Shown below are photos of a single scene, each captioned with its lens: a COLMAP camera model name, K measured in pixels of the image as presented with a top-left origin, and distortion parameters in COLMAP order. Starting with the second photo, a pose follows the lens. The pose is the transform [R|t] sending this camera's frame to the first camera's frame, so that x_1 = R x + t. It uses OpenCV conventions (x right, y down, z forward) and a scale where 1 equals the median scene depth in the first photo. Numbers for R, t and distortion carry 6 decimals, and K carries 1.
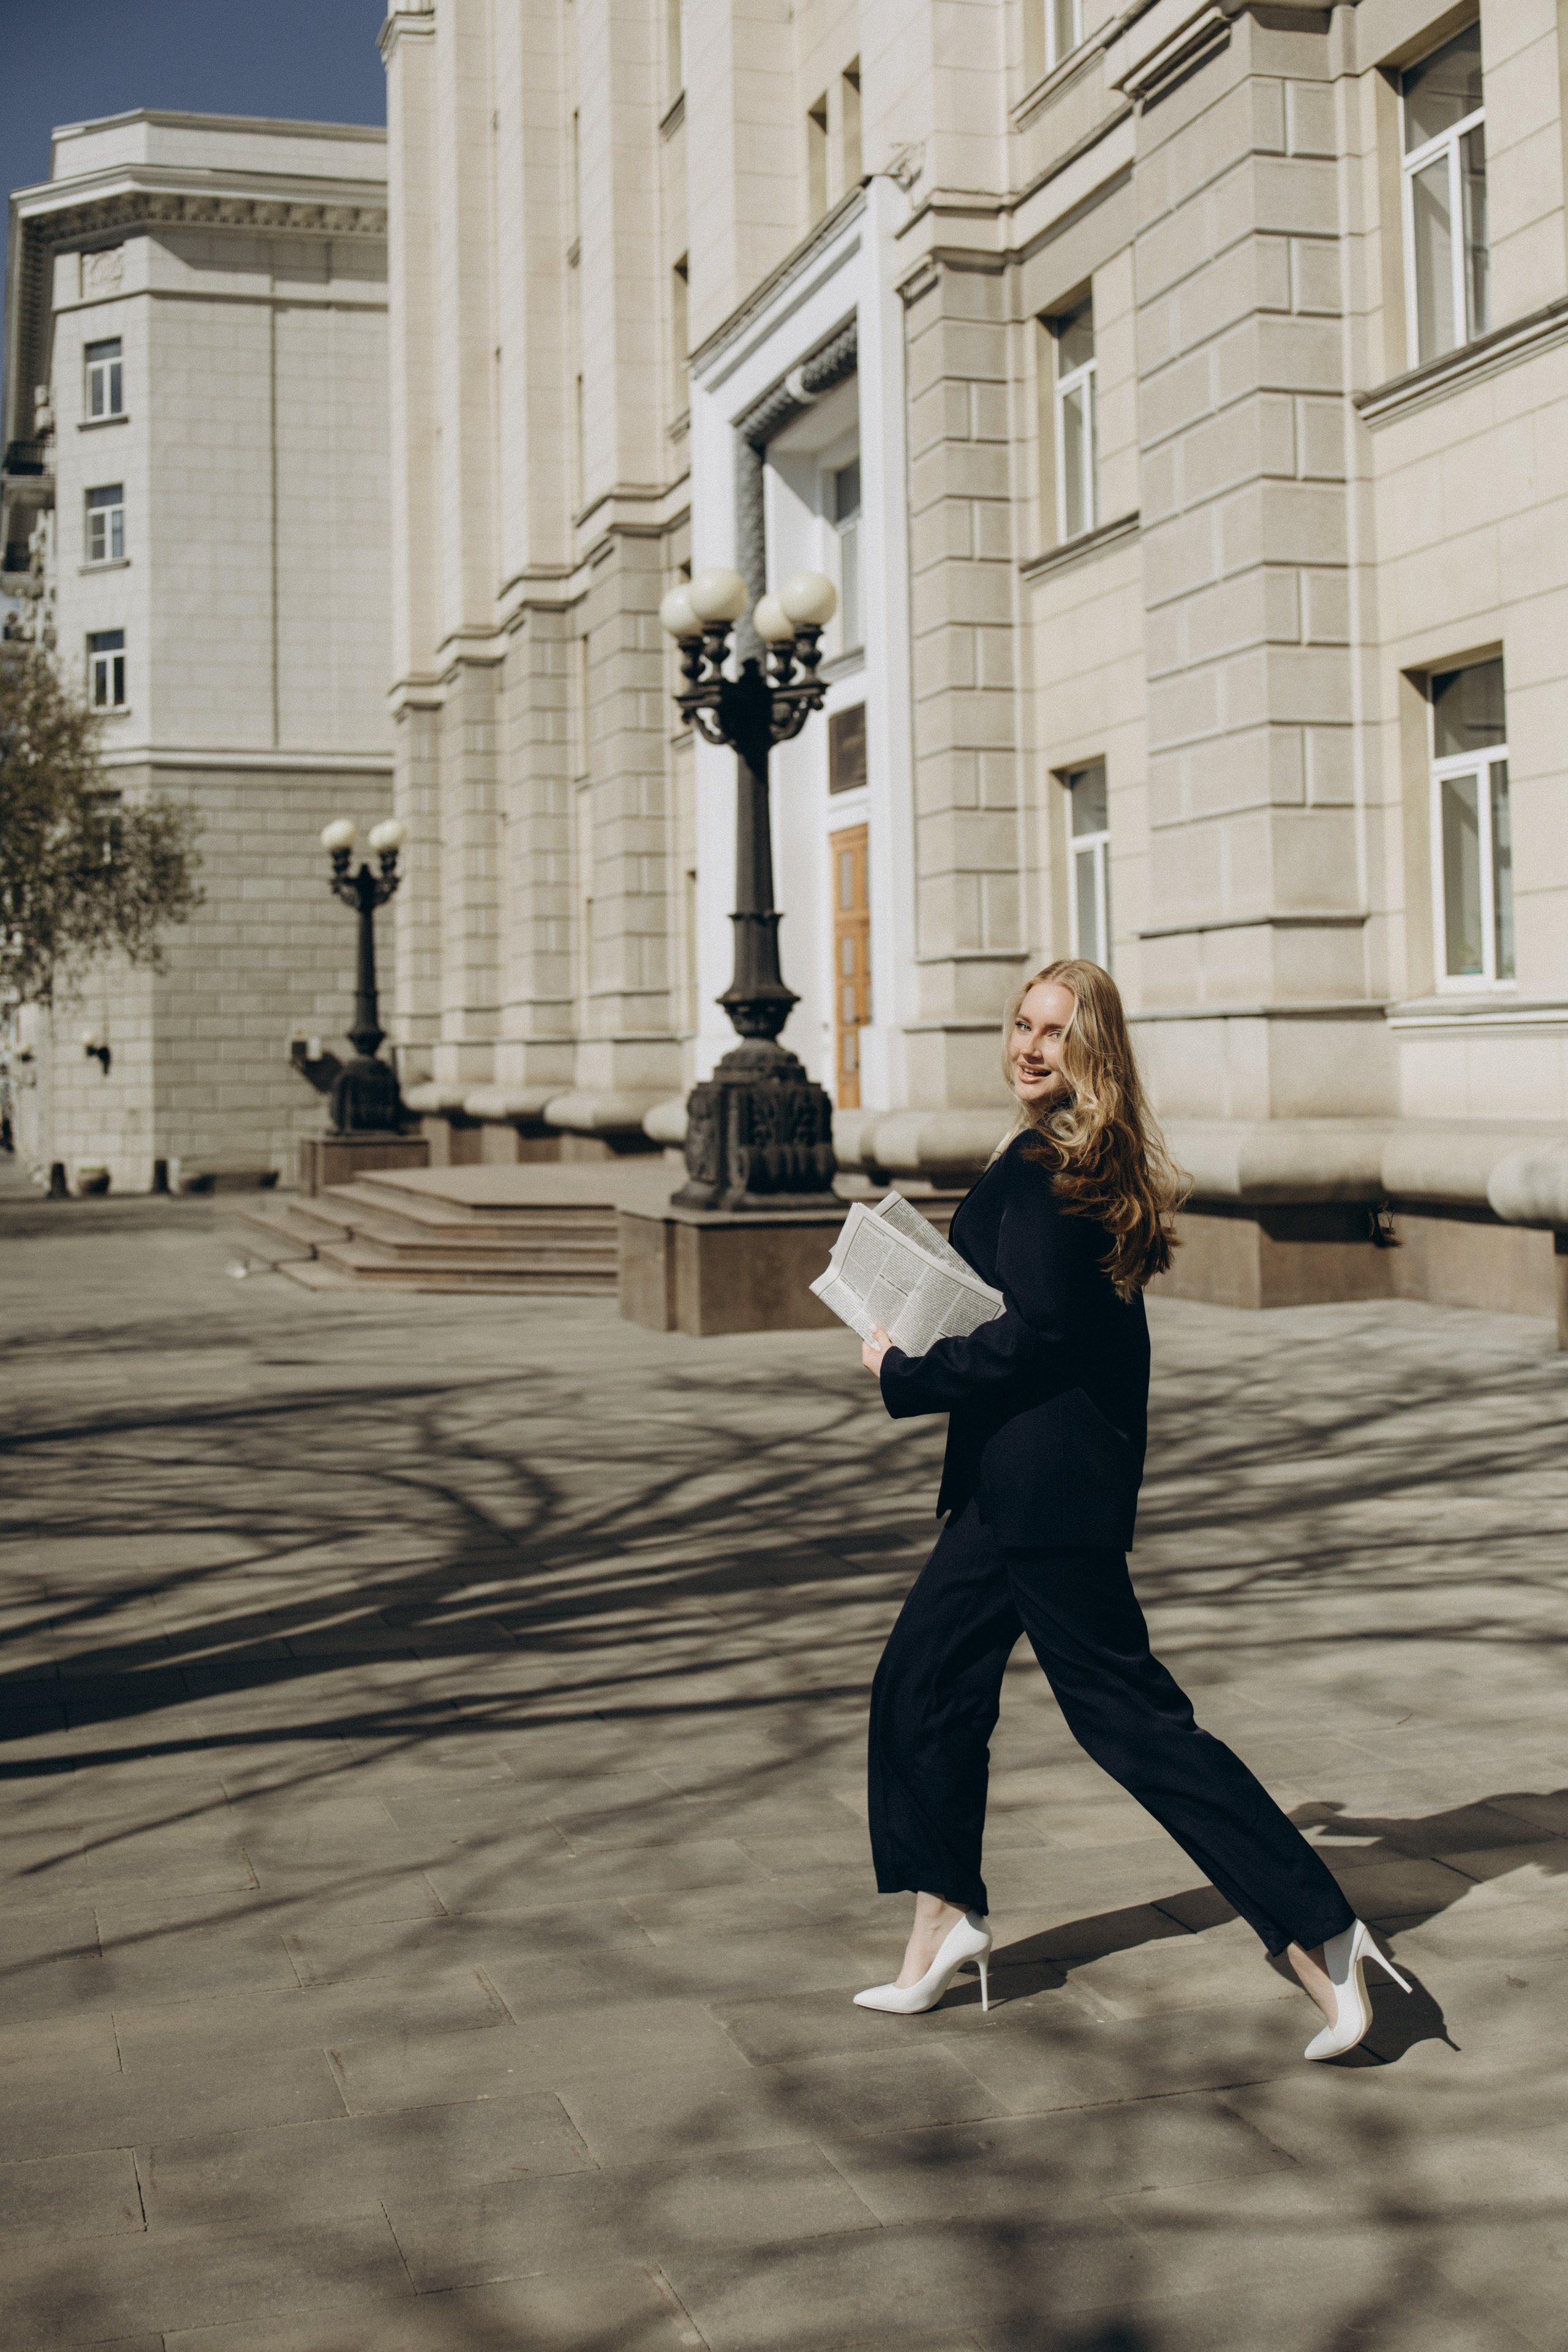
lens RADIAL K [[2655.4, 0, 788.2], [0, 2655.4, 938.1], [0, 0, 1]] dist [0.016674, 0.001566]
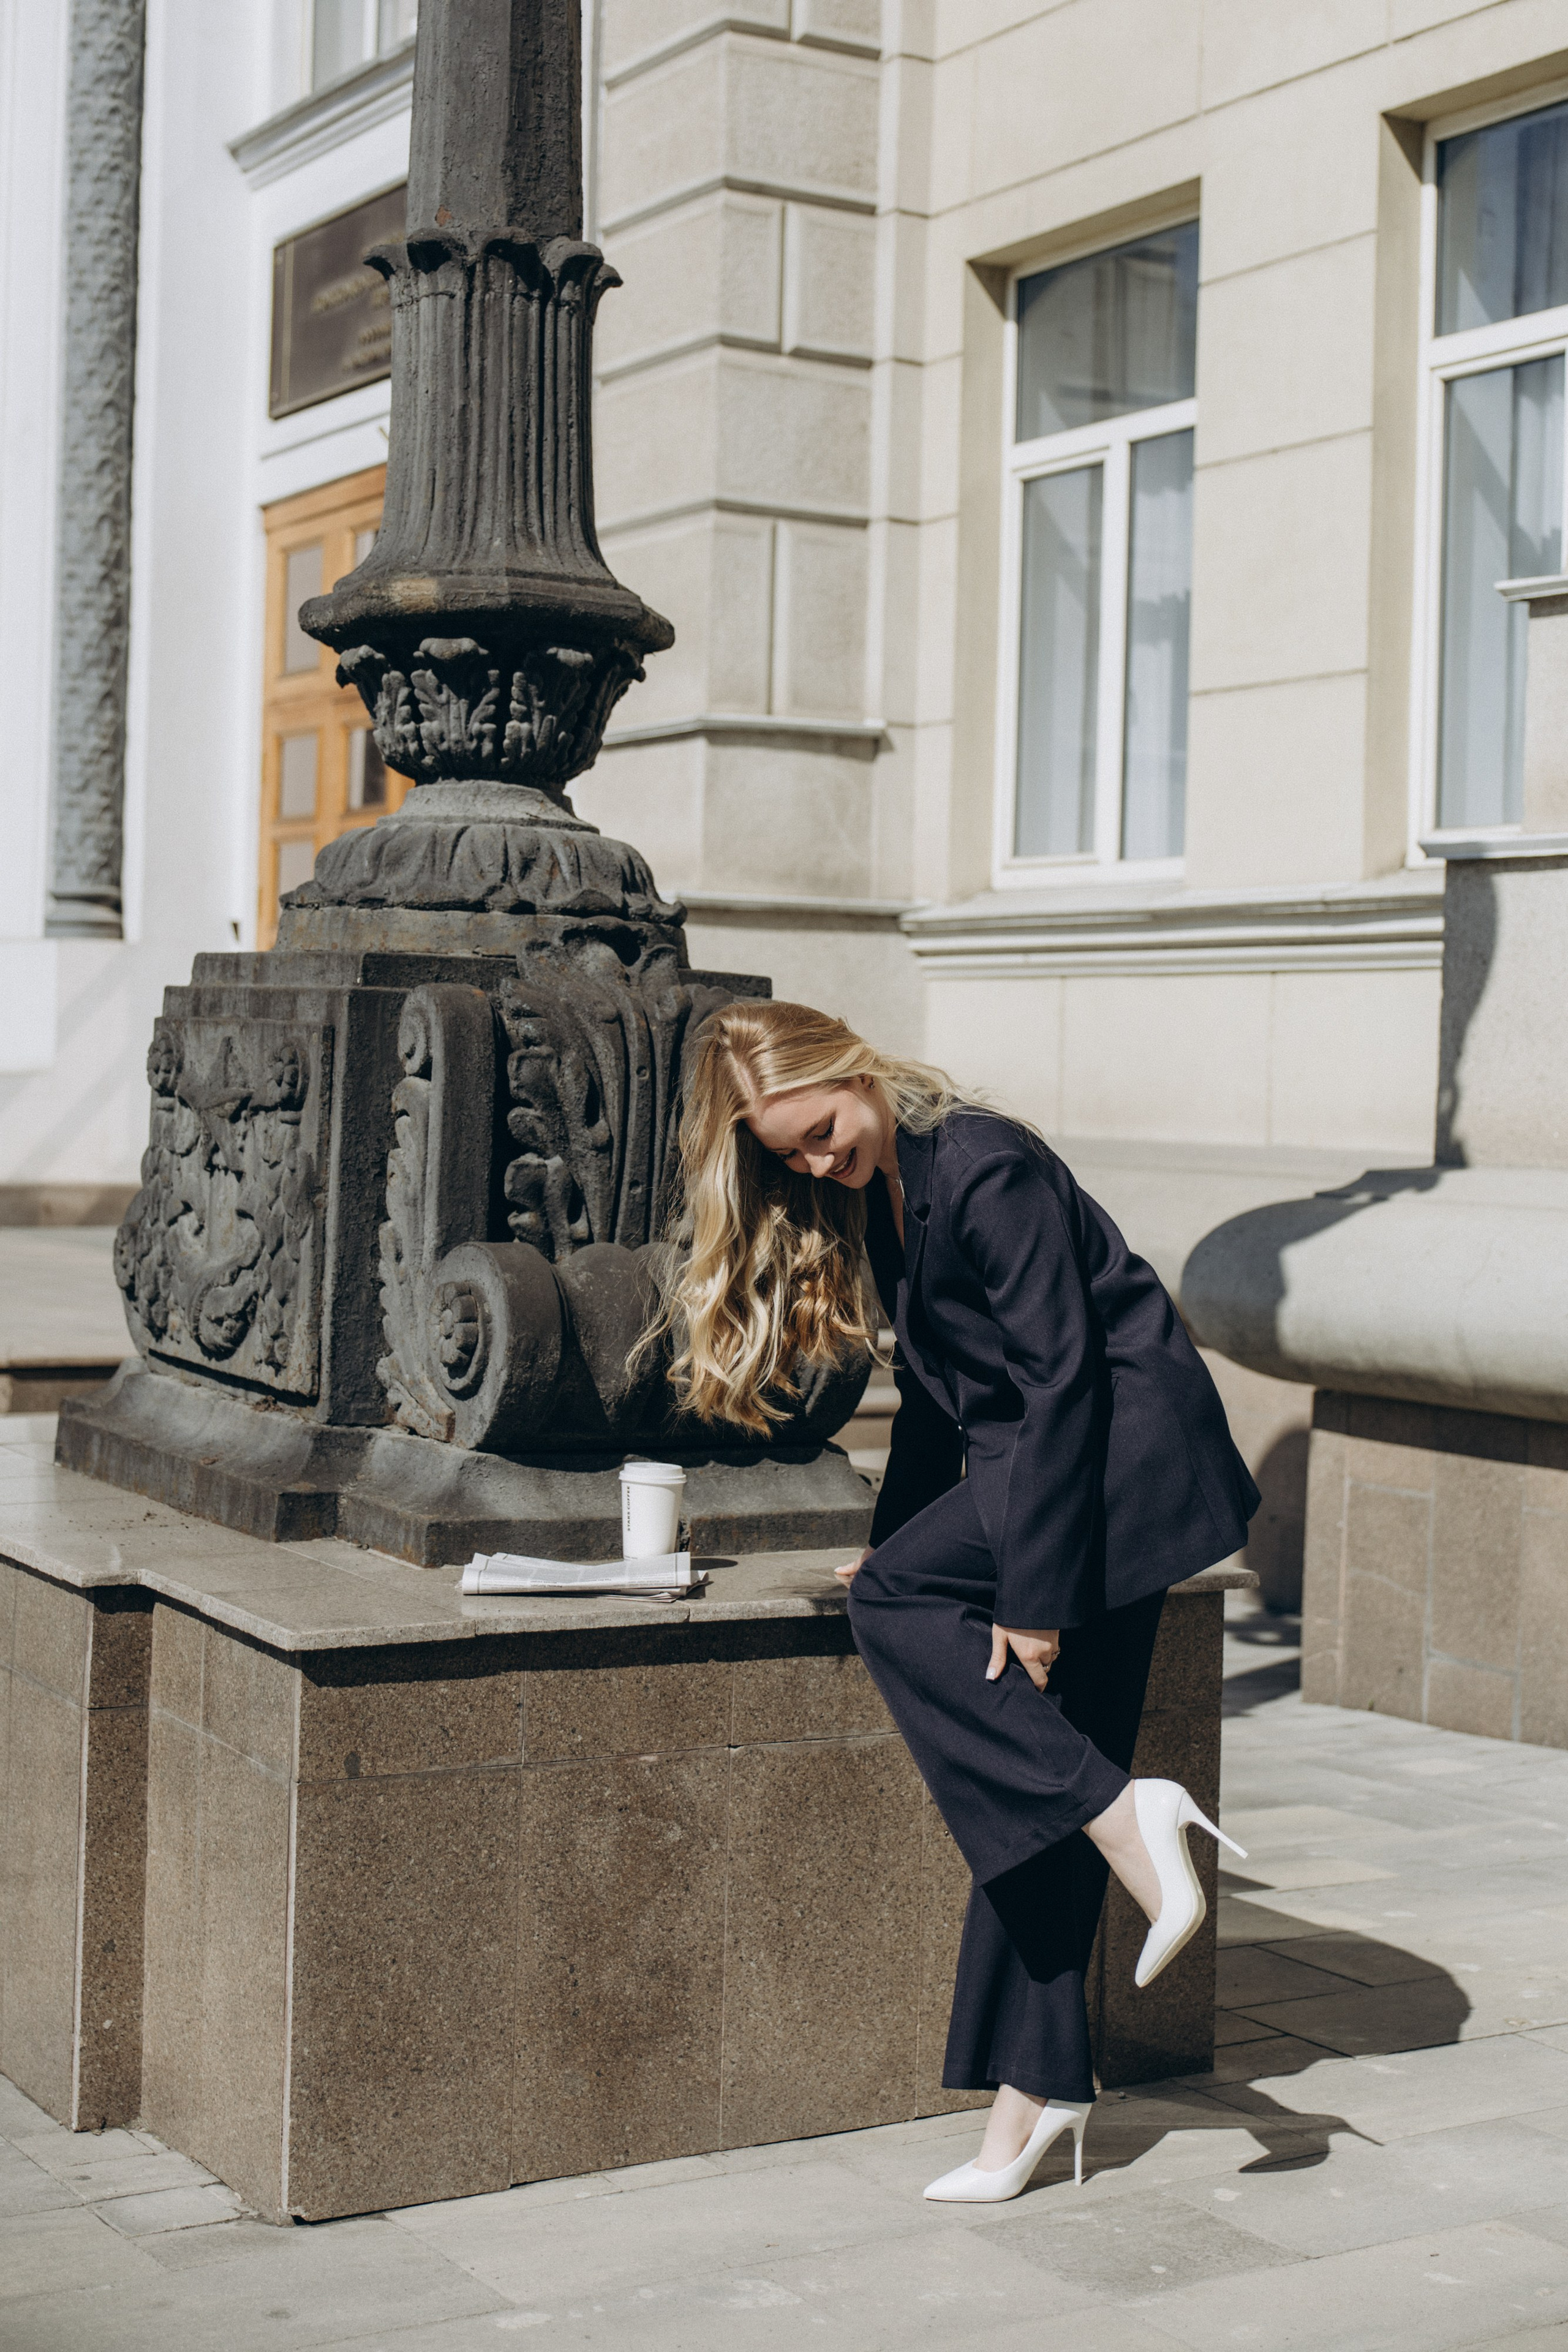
lens RADIAL K [[3221.4, 0, 730.9], [0, 3221.4, 1106.9], [0, 0, 1]] dist [0.043010, -0.120882]
pose [[0.969701, 0.044144, 0.240272, -0.029541], [-0.057836, 0.997061, 0.050235, 0.025841], [-0.237349, -0.062609, 0.969405, 0.364144]]
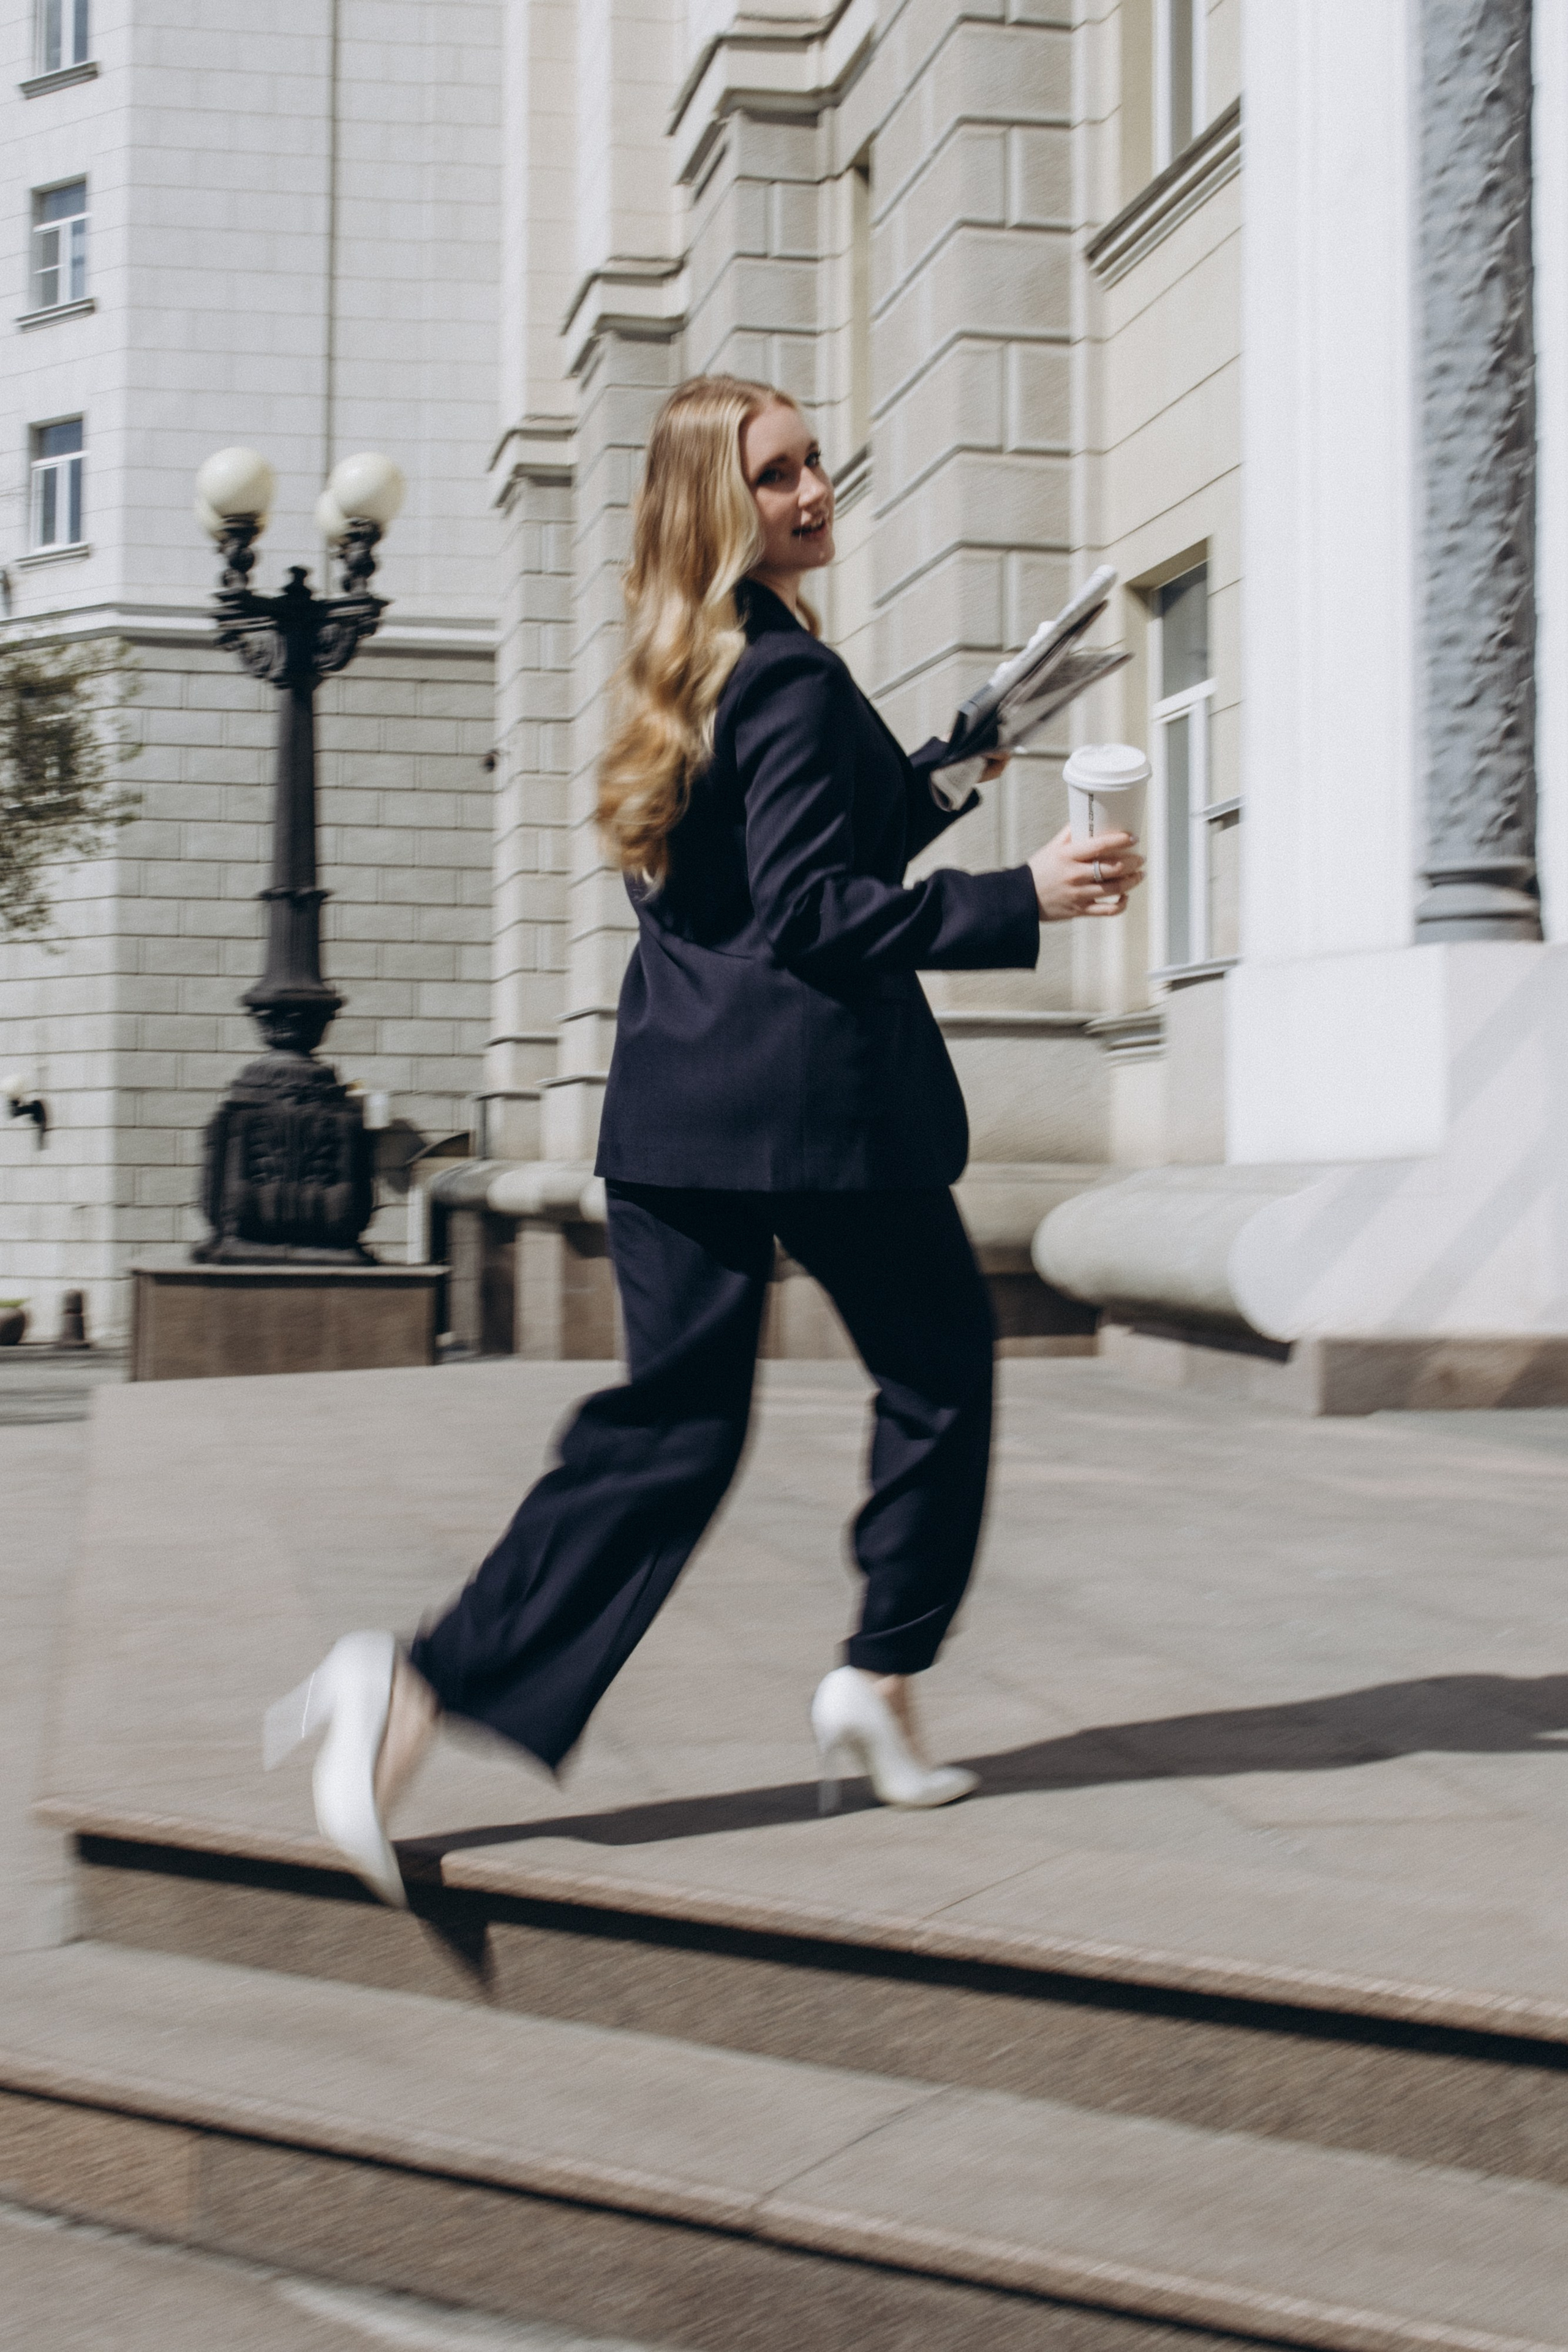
lens RADIAL K [[2929.7, 0, 784.0], [0, 2929.7, 1176.0], [0, 0, 1]] dist [-0.046386, -0.013611]
pose [[0.995987, 0.022853, -0.086531, -0.048097], [-0.019054, 0.998828, 0.044484, 0.040687], [0.087446, -0.042657, 0.995256, 0.566965]]
